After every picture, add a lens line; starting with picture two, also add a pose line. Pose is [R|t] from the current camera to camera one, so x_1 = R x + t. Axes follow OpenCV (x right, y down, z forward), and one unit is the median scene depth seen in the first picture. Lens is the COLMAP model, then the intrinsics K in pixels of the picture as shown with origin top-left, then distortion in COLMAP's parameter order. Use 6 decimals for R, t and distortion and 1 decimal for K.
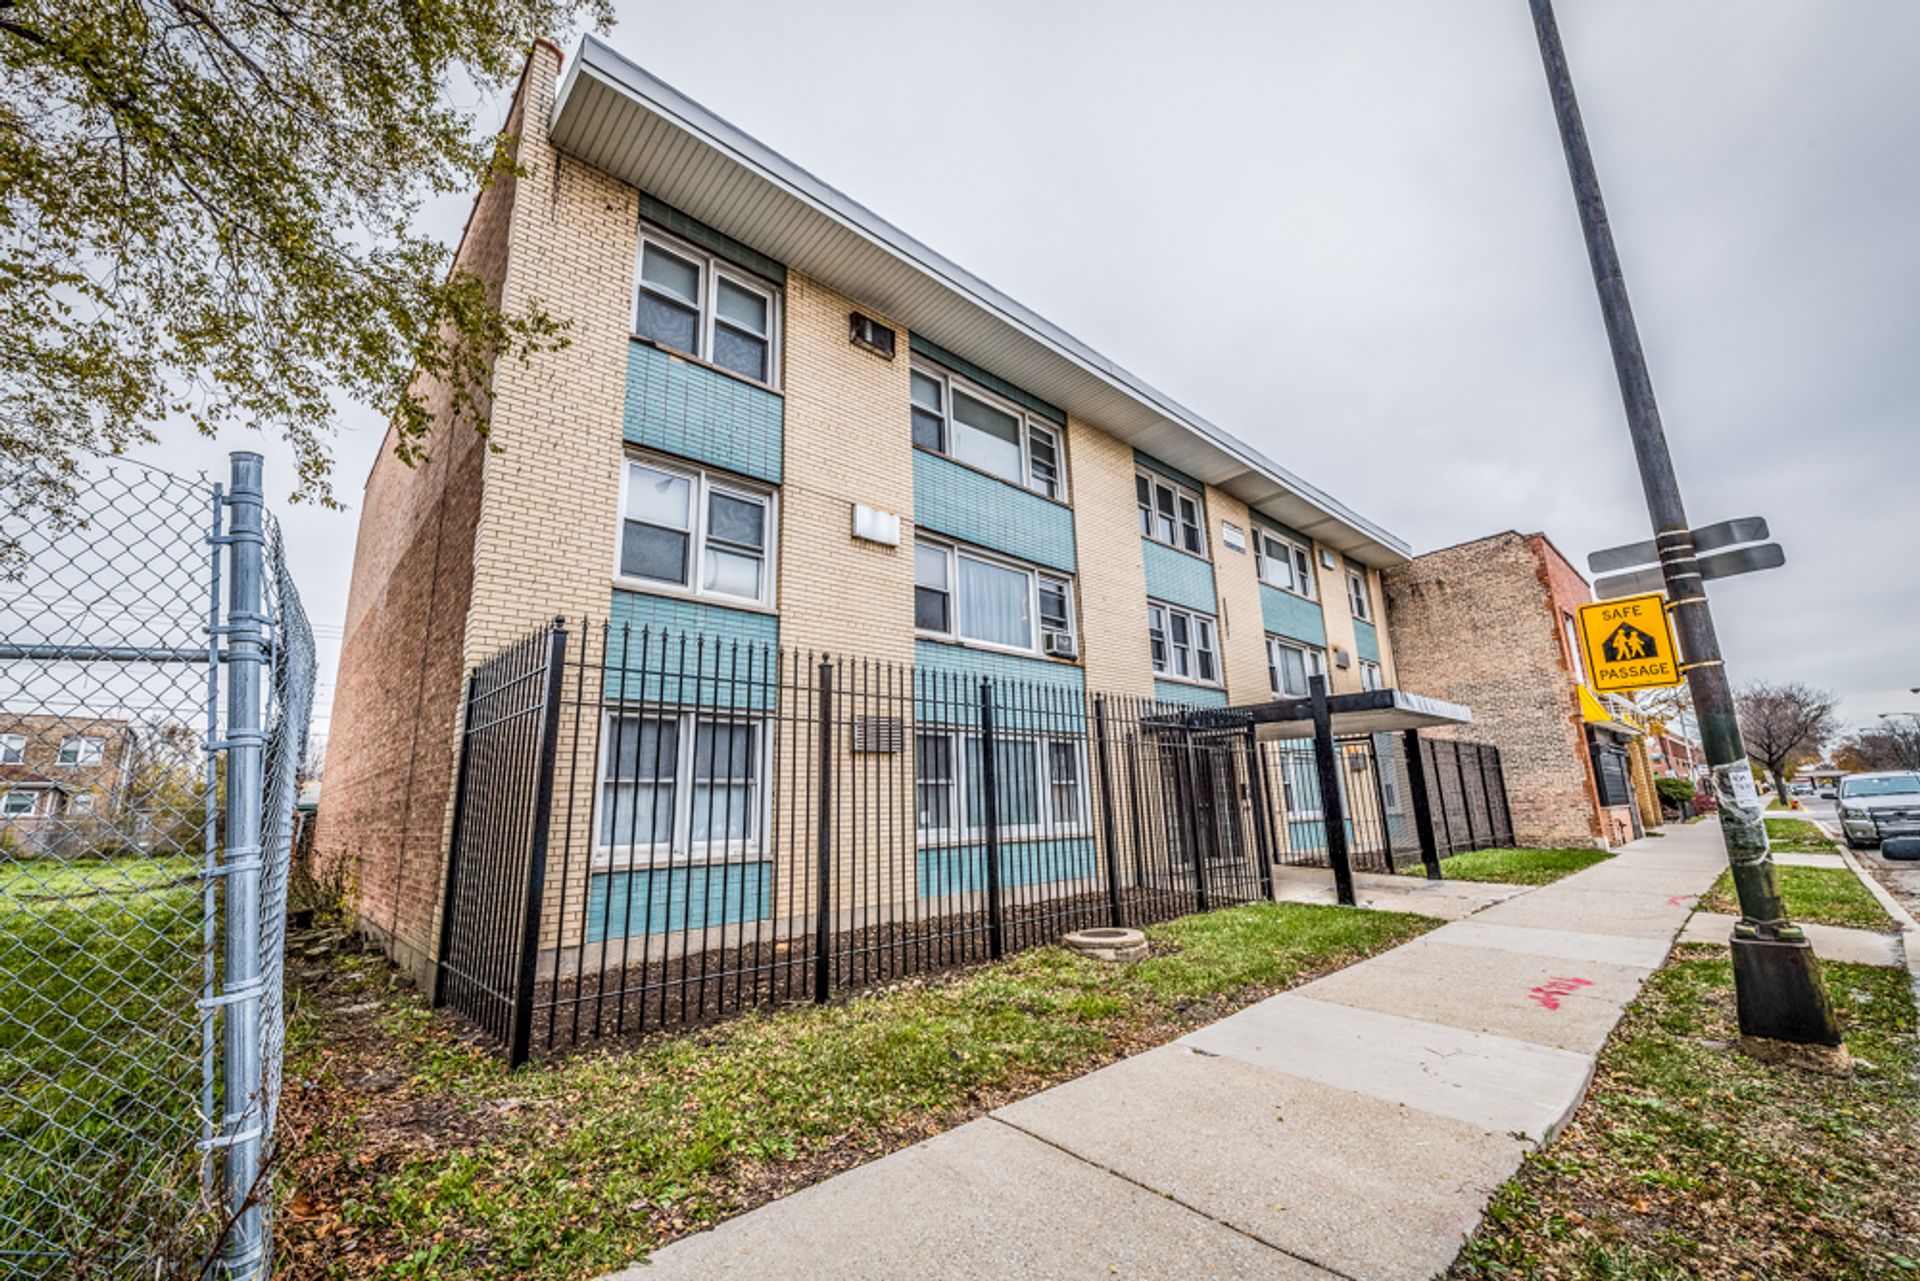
lens RADIAL K [[757.7, 0, 951.1], [0, 757.7, 641.3], [0, 0, 1]] dist [0.003347, -0.004423]
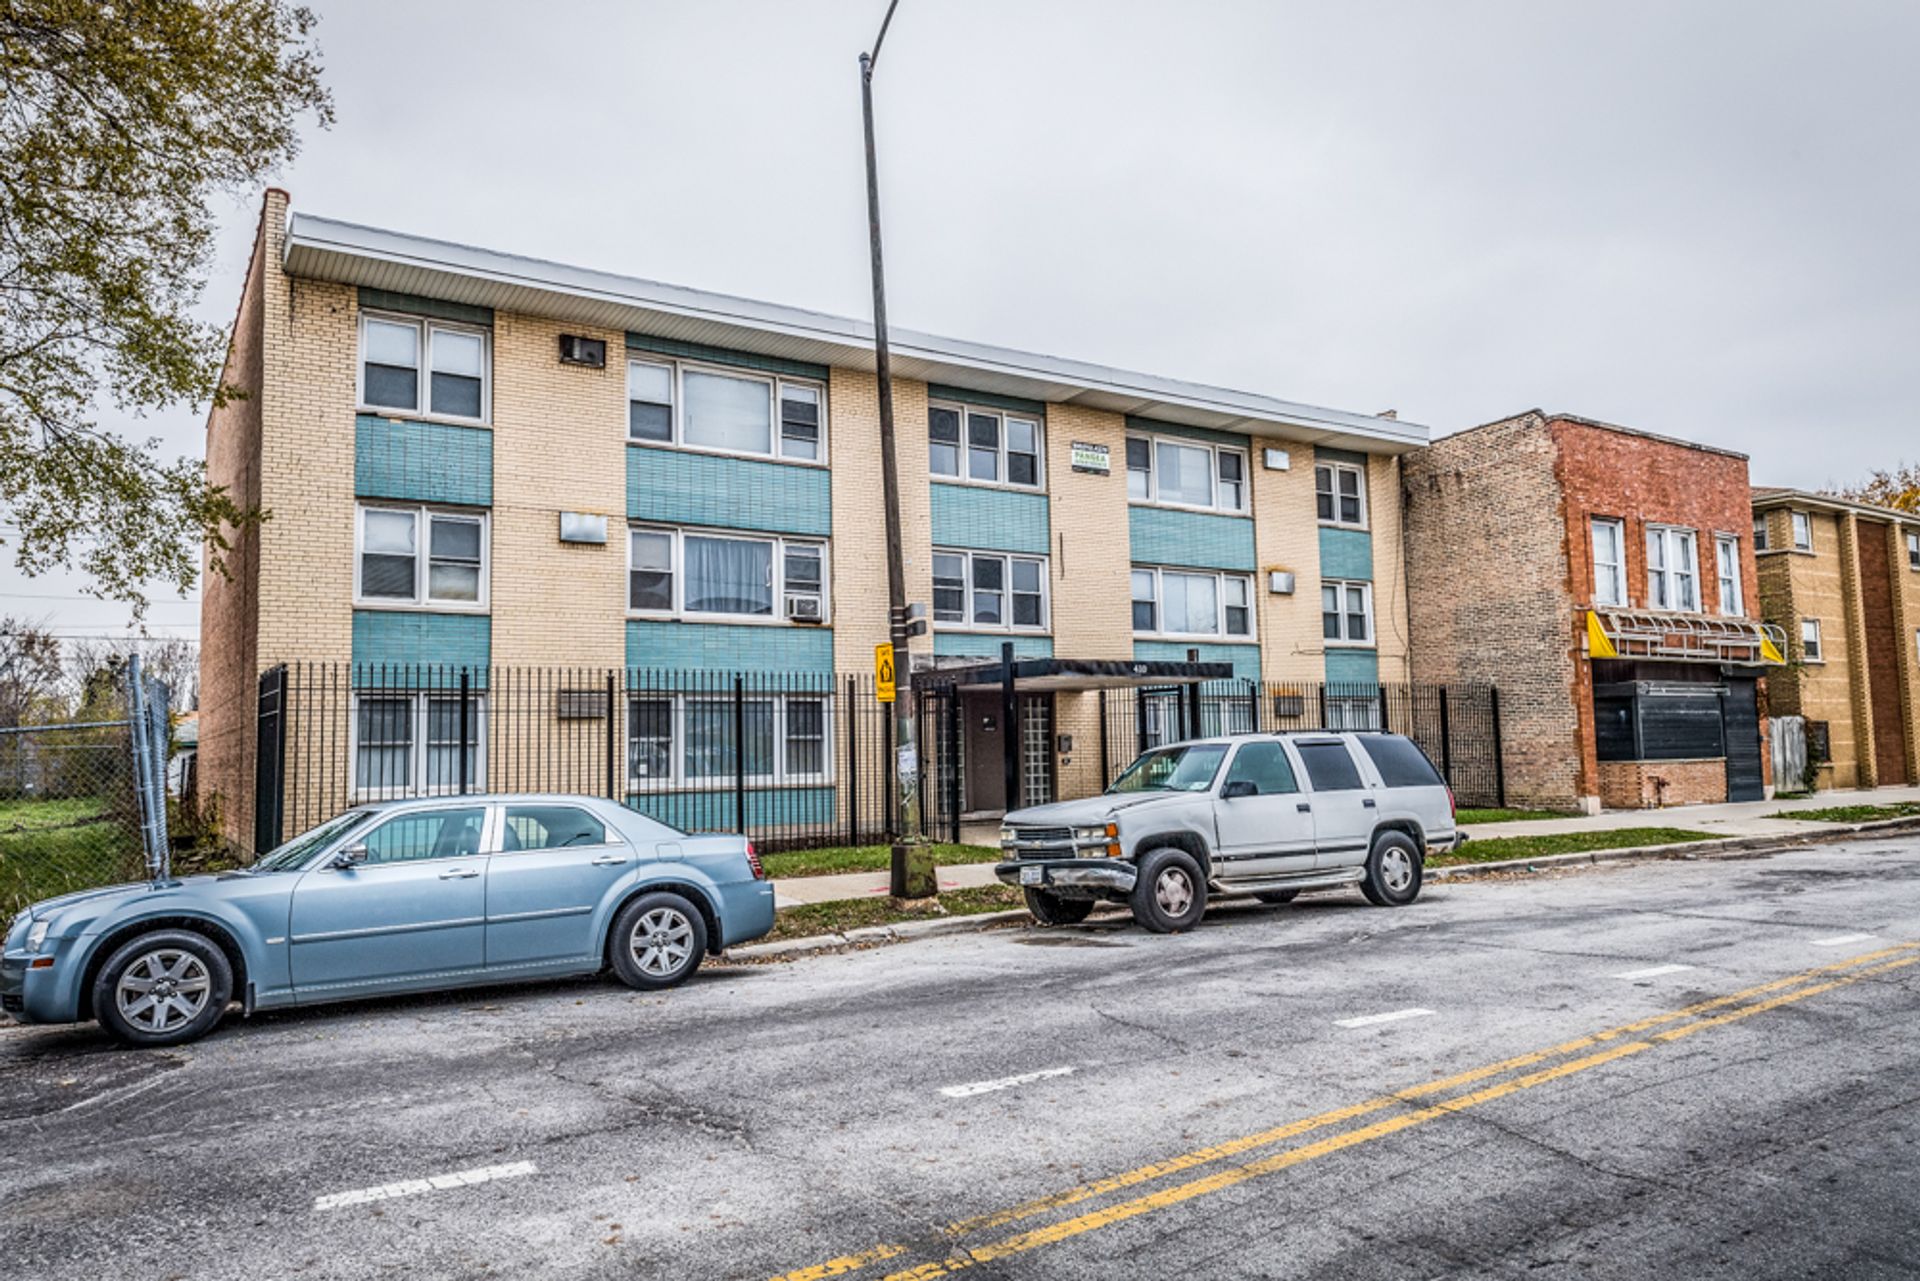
lens RADIAL K [[1268.0, 0, 947.2], [0, 1268.0, 641.2], [0, 0, 1]] dist [0.016803, -0.014206]
pose [[0.985974, -0.006900, -0.166755, 0.630532], [0.029588, 0.990545, 0.133962, -0.180321], [0.164254, -0.137017, 0.976856, -0.691498]]
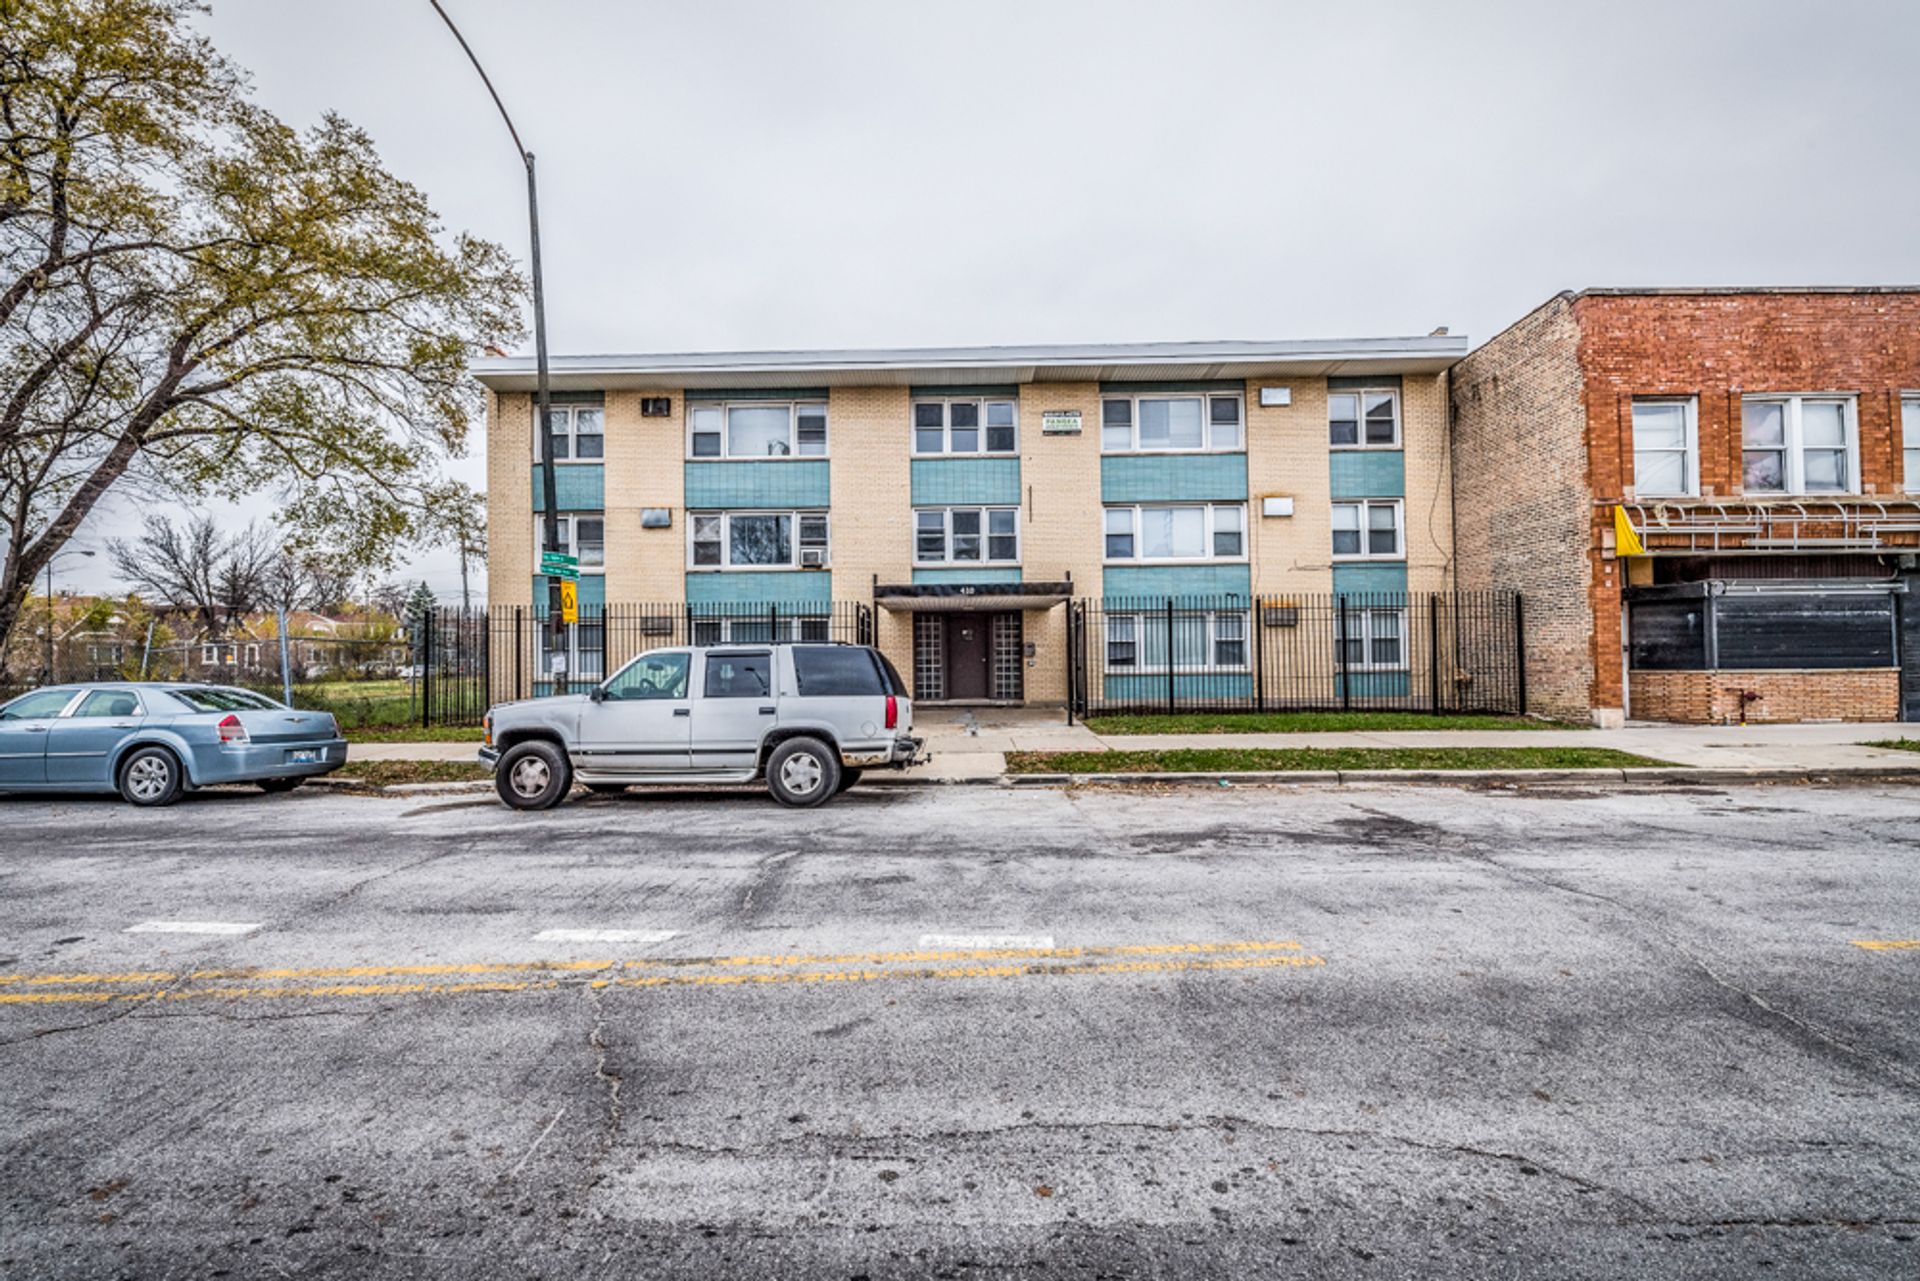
lens RADIAL K [[757.7, 0, 948.5], [0, 757.7, 643.3], [0, 0, 1]] dist [0.003347, -0.004423]
pose [[0.725938, 0.005720, -0.687737, 1.411293], [0.142833, 0.976909, 0.158893, -0.031729], [0.672765, -0.213578, 0.708358, 0.053245]]
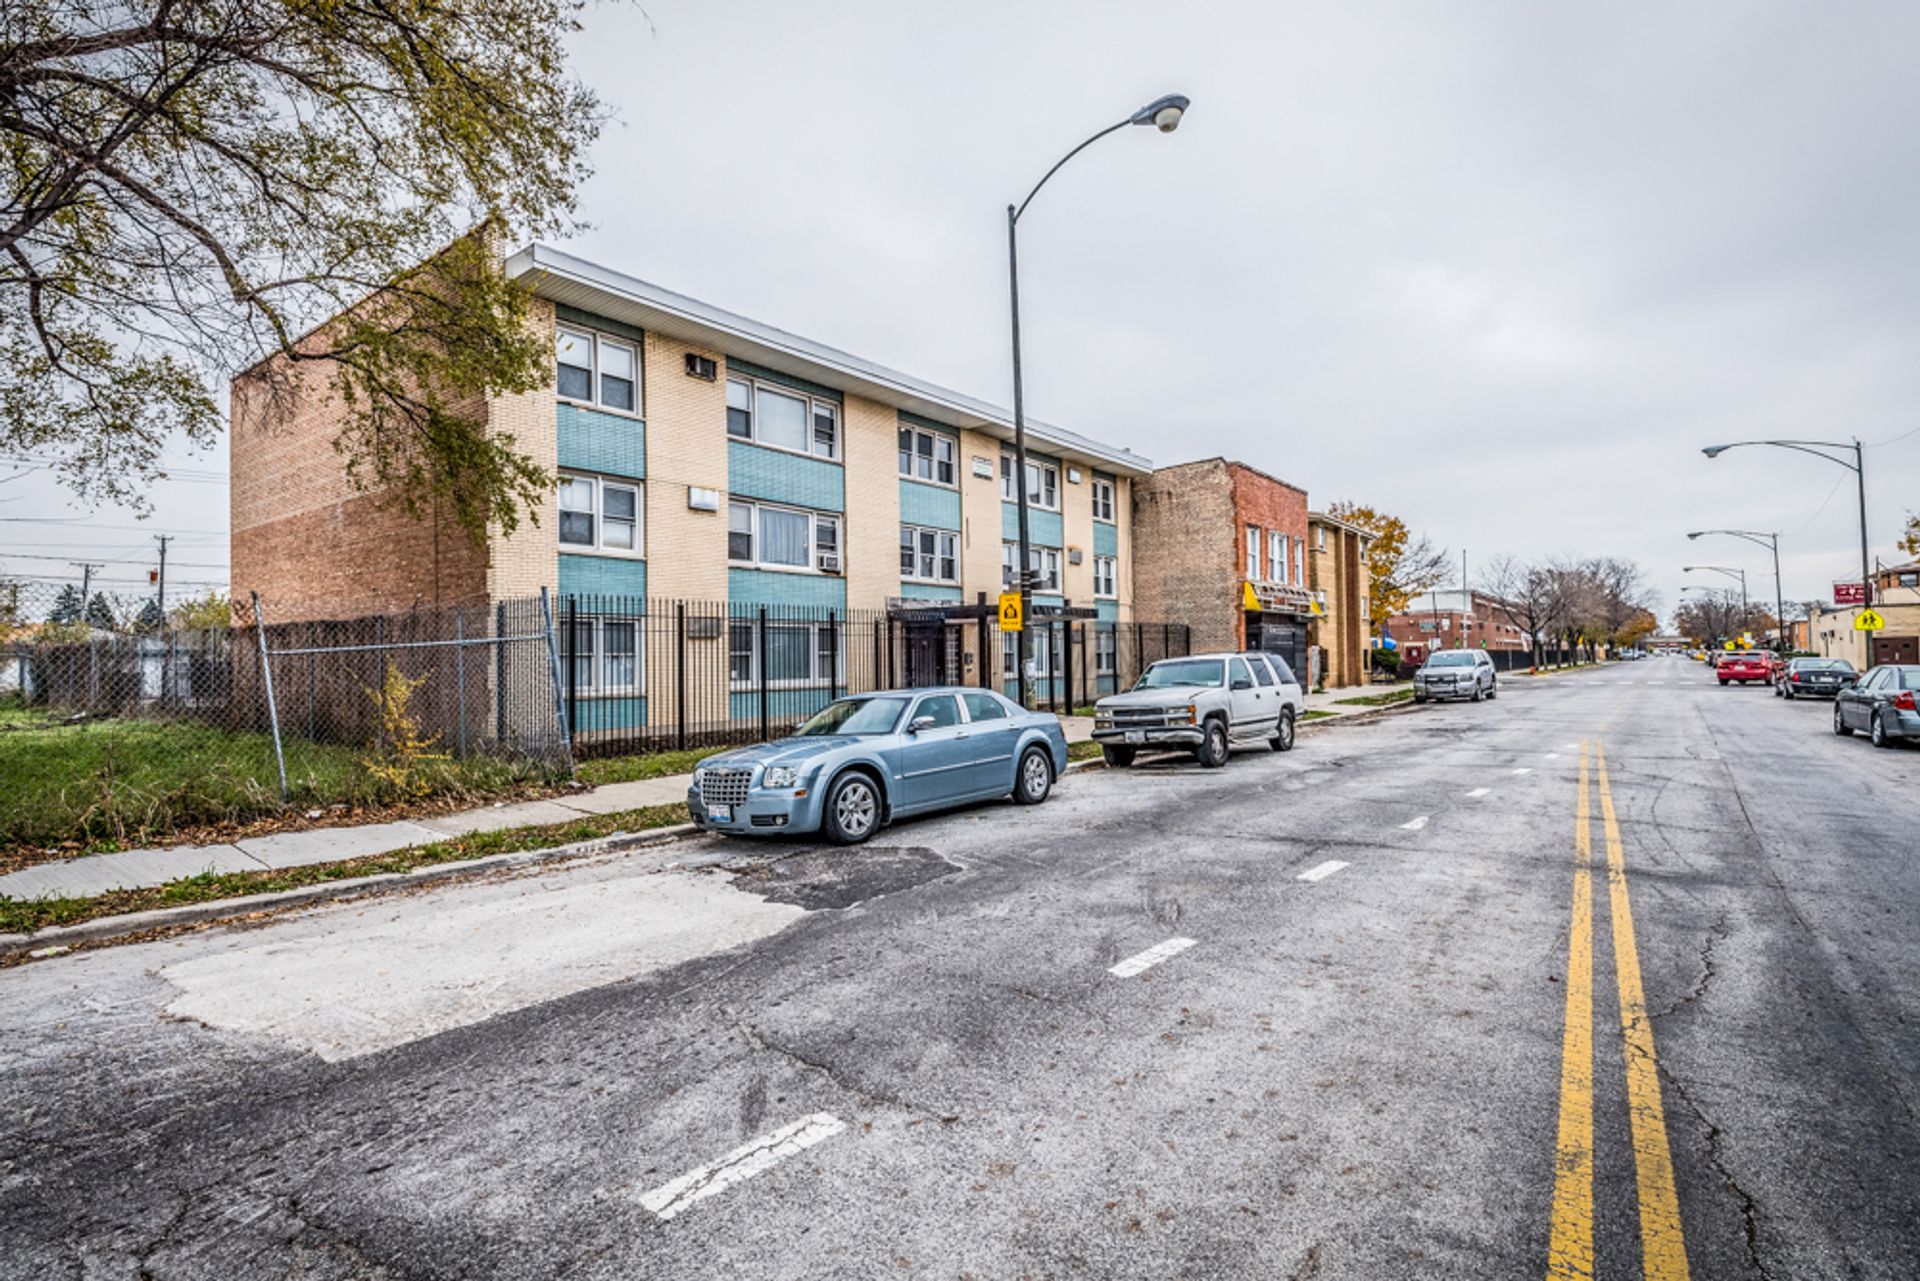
lens RADIAL K [[933.0, 0, 950.9], [0, 933.0, 643.6], [0, 0, 1]] dist [0.007420, -0.008428]
pose [[0.986092, 0.017190, 0.165312, 0.078167], [-0.049462, 0.979924, 0.193141, -0.208234], [-0.158673, -0.198631, 0.967145, -0.859830]]
